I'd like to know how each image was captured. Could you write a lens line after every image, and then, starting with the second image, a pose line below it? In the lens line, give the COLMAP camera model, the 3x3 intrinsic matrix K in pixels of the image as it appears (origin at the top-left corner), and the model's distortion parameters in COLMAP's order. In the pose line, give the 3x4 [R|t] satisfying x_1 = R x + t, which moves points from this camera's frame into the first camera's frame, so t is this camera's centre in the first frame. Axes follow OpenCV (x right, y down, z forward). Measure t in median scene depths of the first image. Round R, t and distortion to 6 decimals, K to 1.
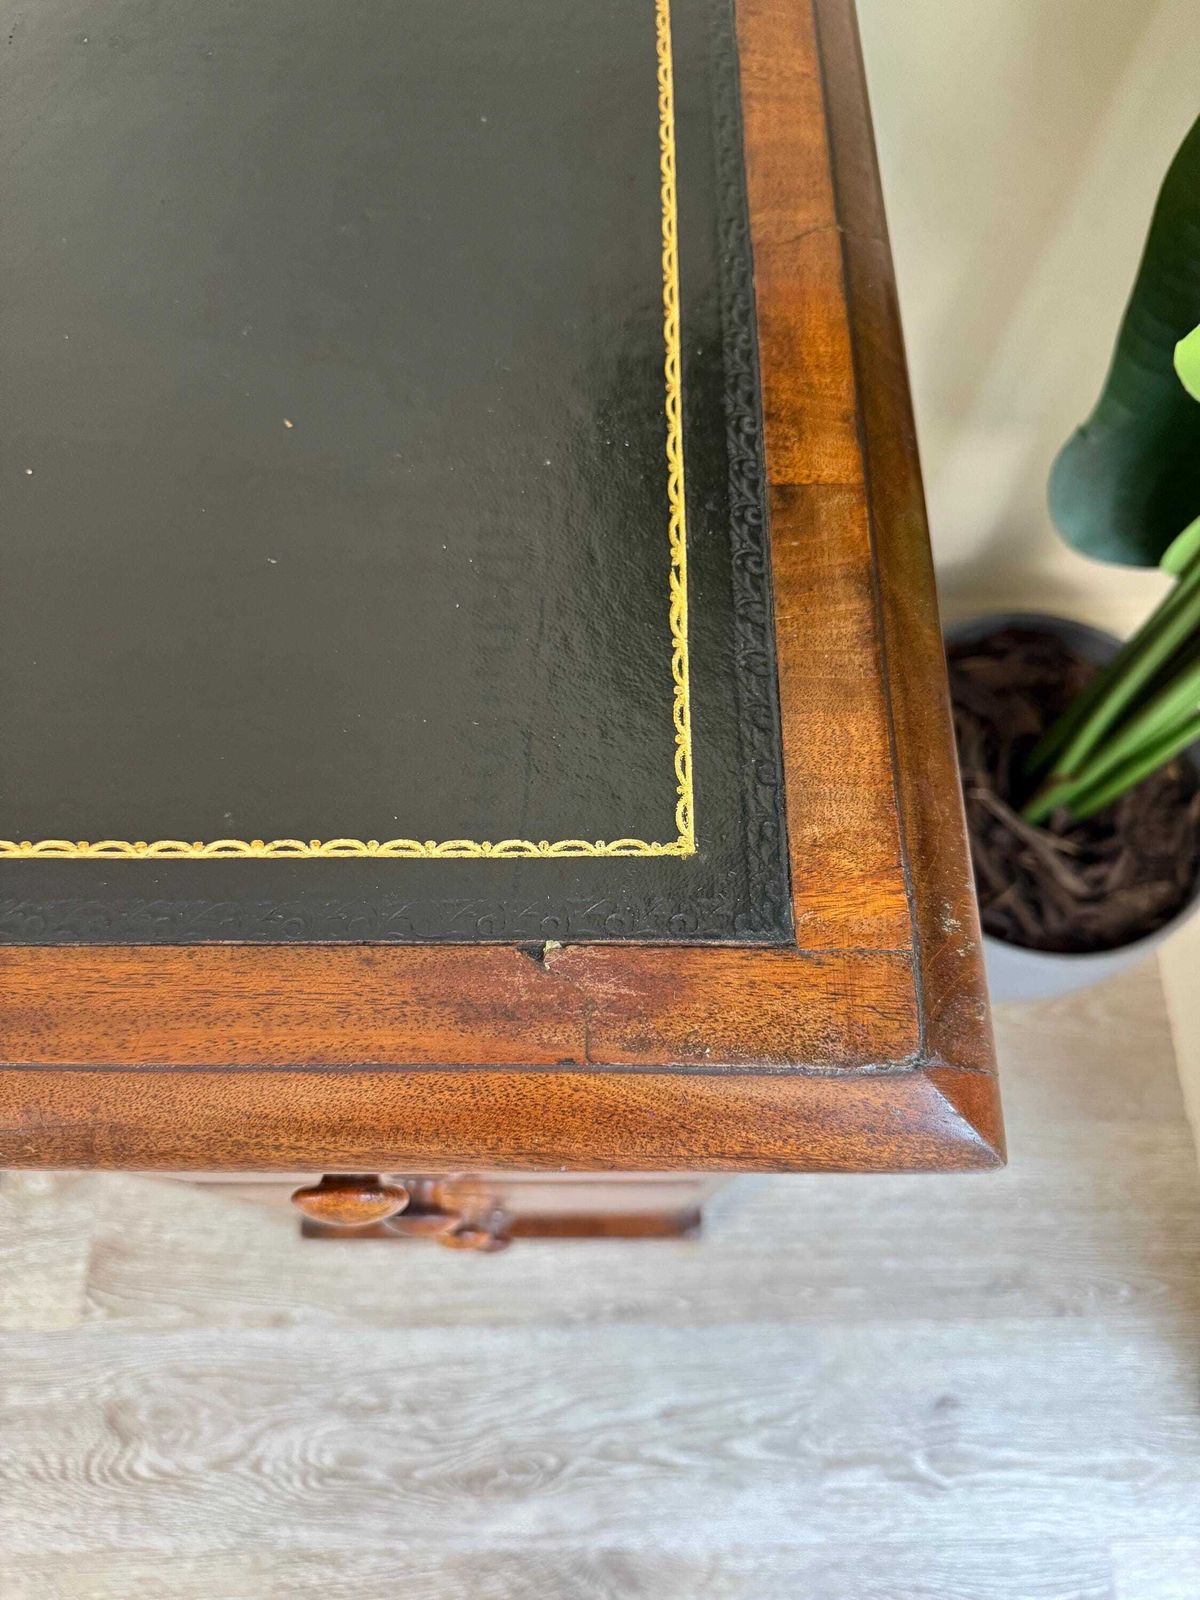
lens RADIAL K [[1201.4, 0, 605.2], [0, 1201.4, 790.5], [0, 0, 1]] dist [-0.030098, 0.002982]
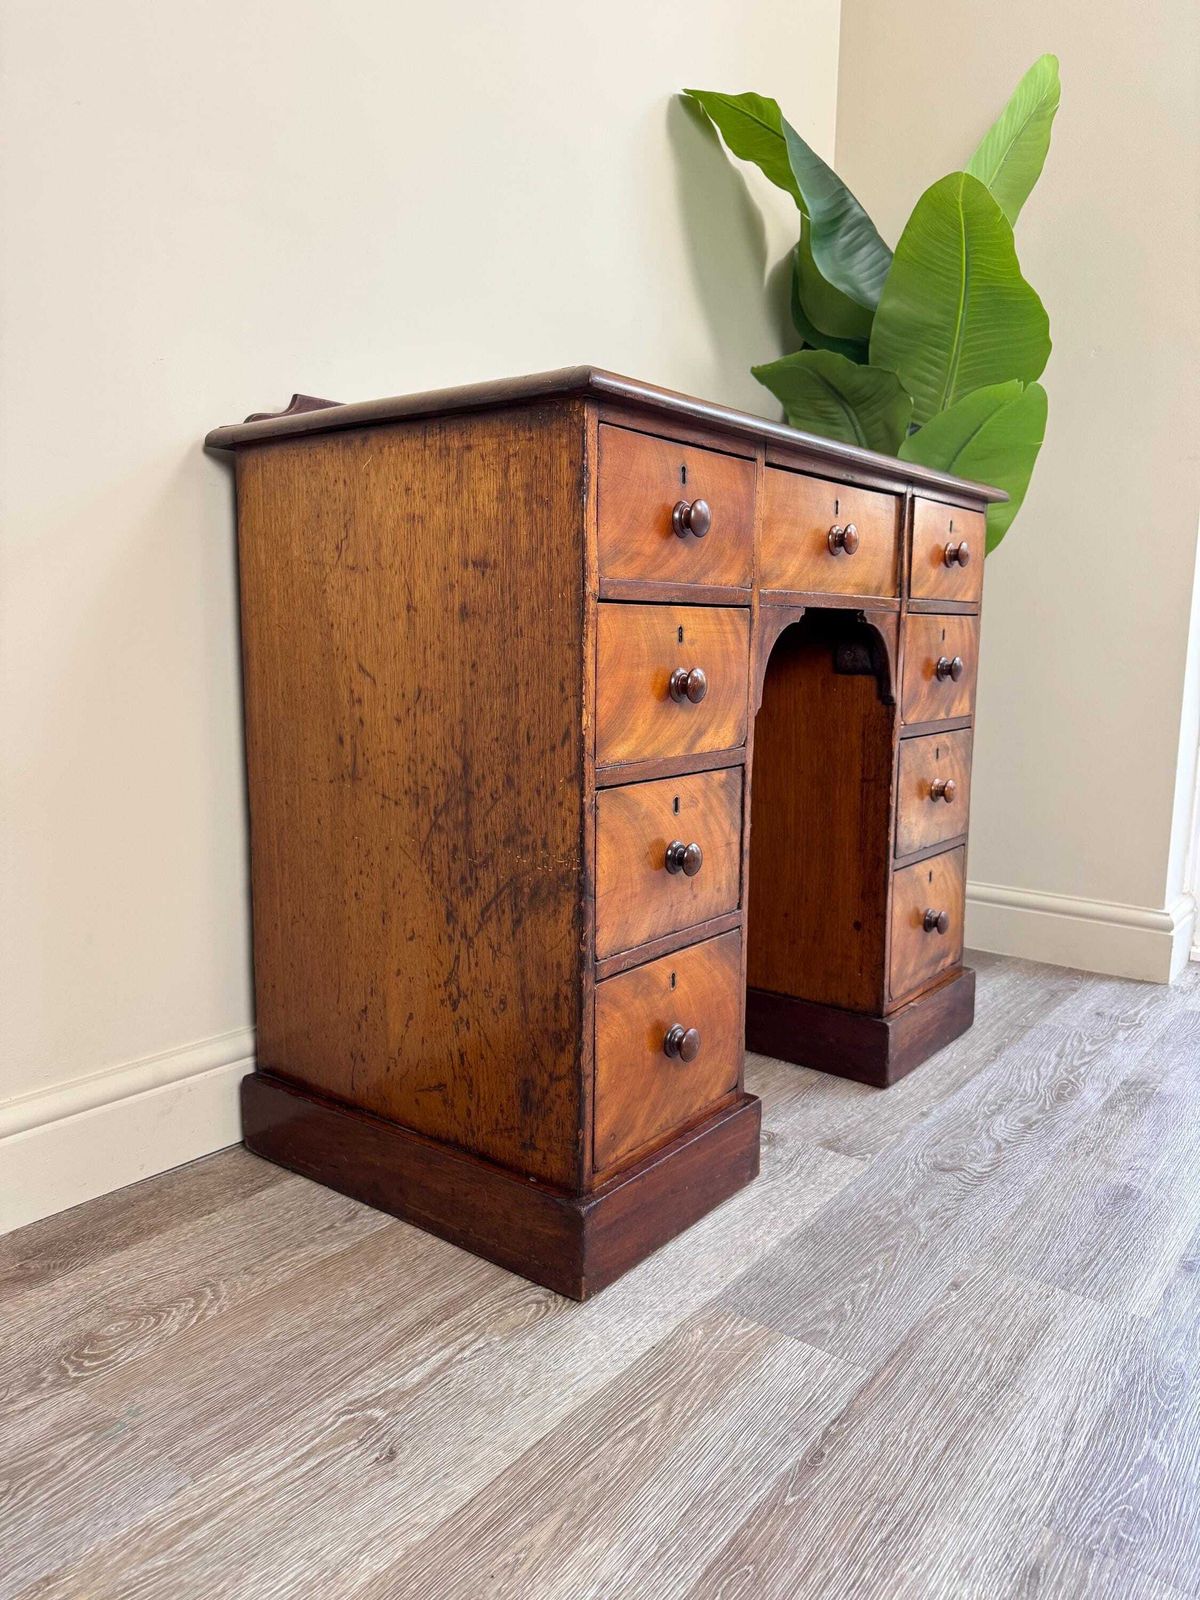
lens RADIAL K [[1151.2, 0, 599.9], [0, 1151.2, 783.6], [0, 0, 1]] dist [0.018658, -0.034676]
pose [[0.618896, -0.104871, 0.778441, -1.691212], [0.724164, 0.460031, -0.513768, 0.734642], [-0.304227, 0.881688, 0.360655, 0.235041]]
